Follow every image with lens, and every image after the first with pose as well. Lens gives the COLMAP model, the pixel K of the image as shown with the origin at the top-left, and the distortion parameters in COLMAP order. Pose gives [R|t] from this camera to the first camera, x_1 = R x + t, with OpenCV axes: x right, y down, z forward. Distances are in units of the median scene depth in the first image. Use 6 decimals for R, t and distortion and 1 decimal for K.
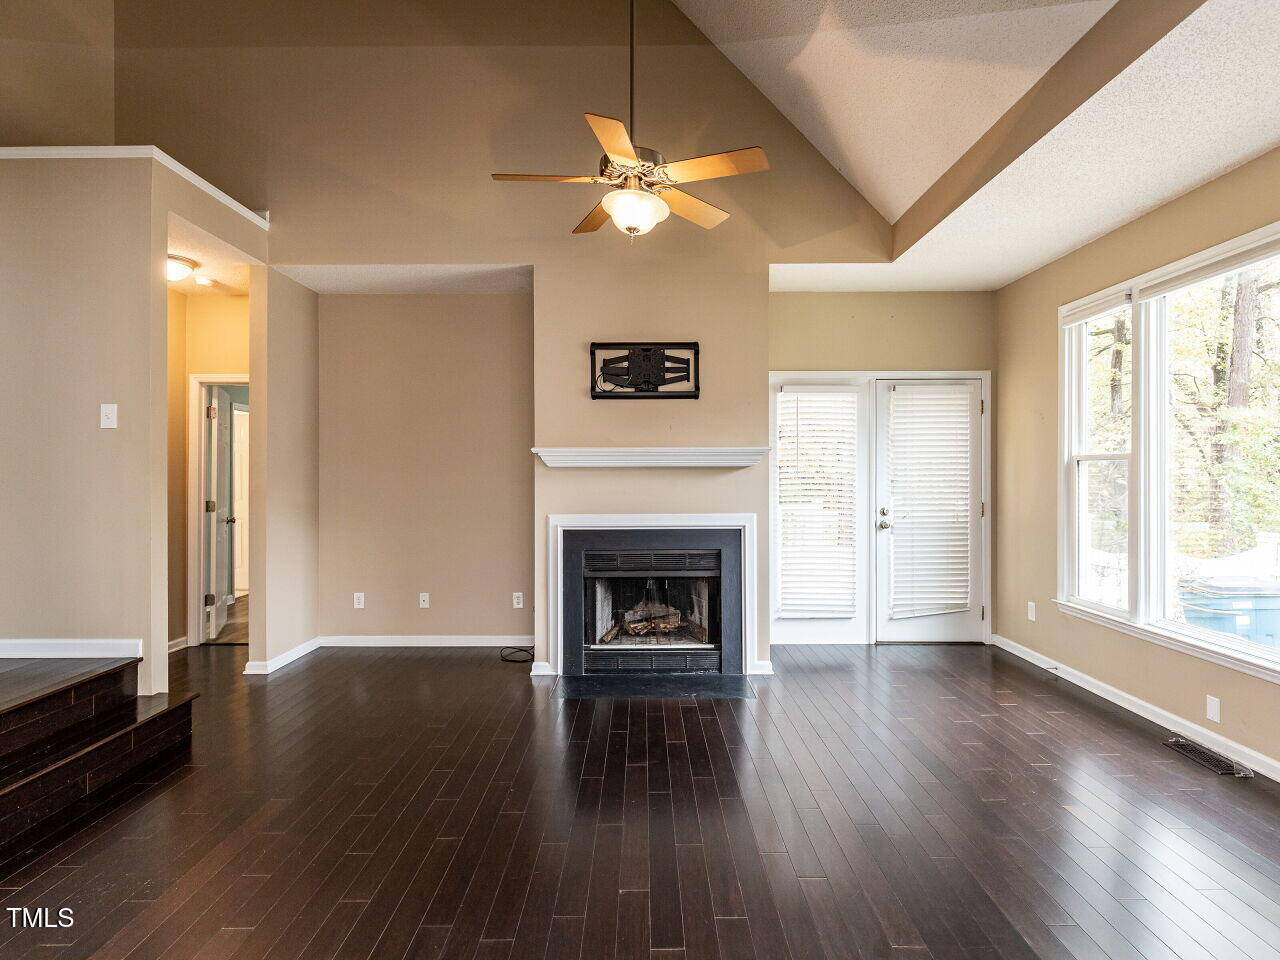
lens RADIAL K [[671.9, 0, 634.6], [0, 671.9, 477.6], [0, 0, 1]] dist [0.002542, 0.000392]
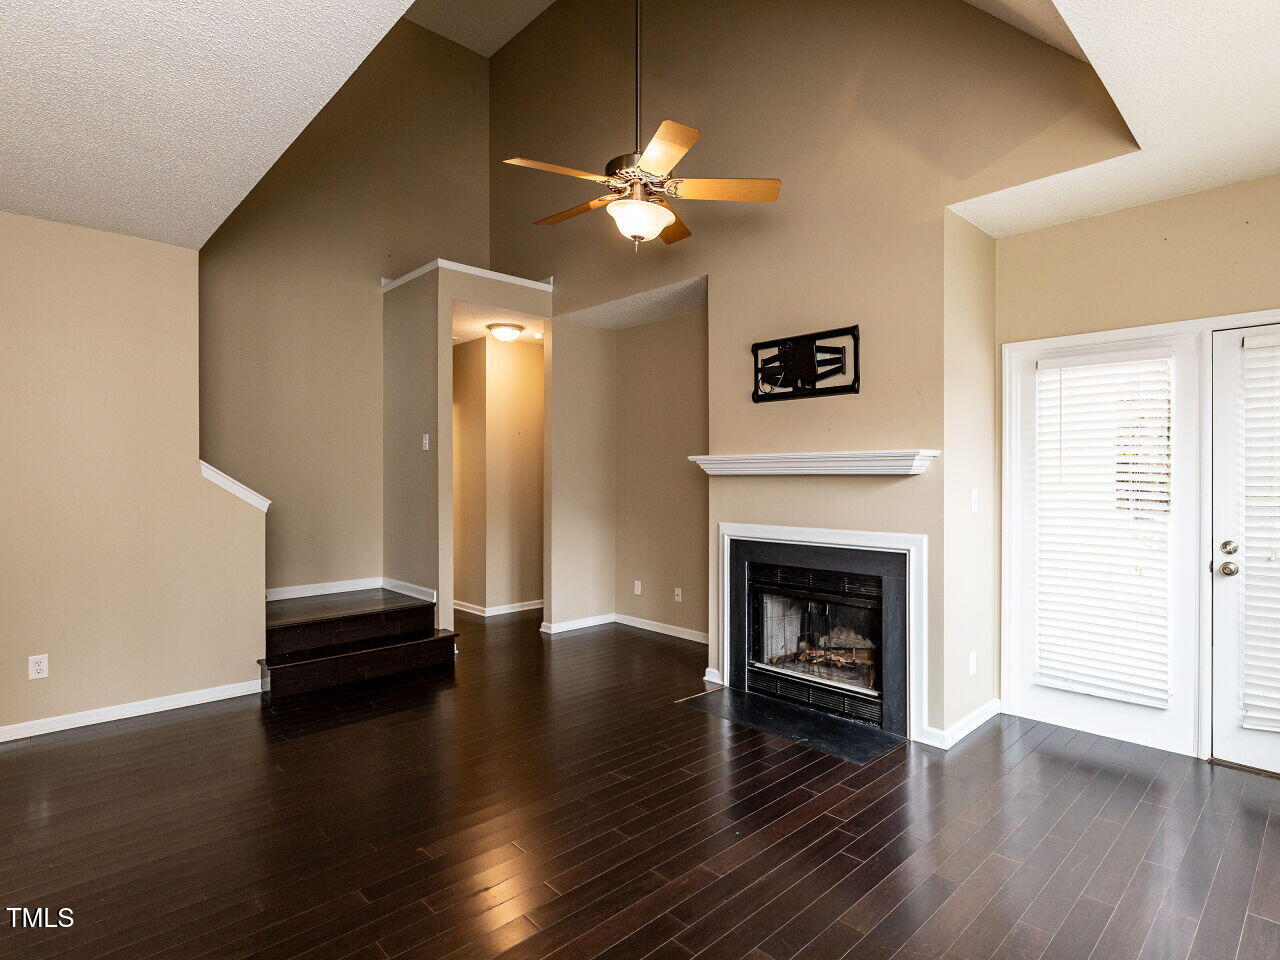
lens RADIAL K [[671.9, 0, 633.0], [0, 671.9, 477.1], [0, 0, 1]] dist [0.002542, 0.000392]
pose [[0.690505, 0.003261, -0.723320, 0.504082], [-0.003512, 0.999993, 0.001156, -0.012677], [0.723319, 0.001742, 0.690512, 0.220996]]
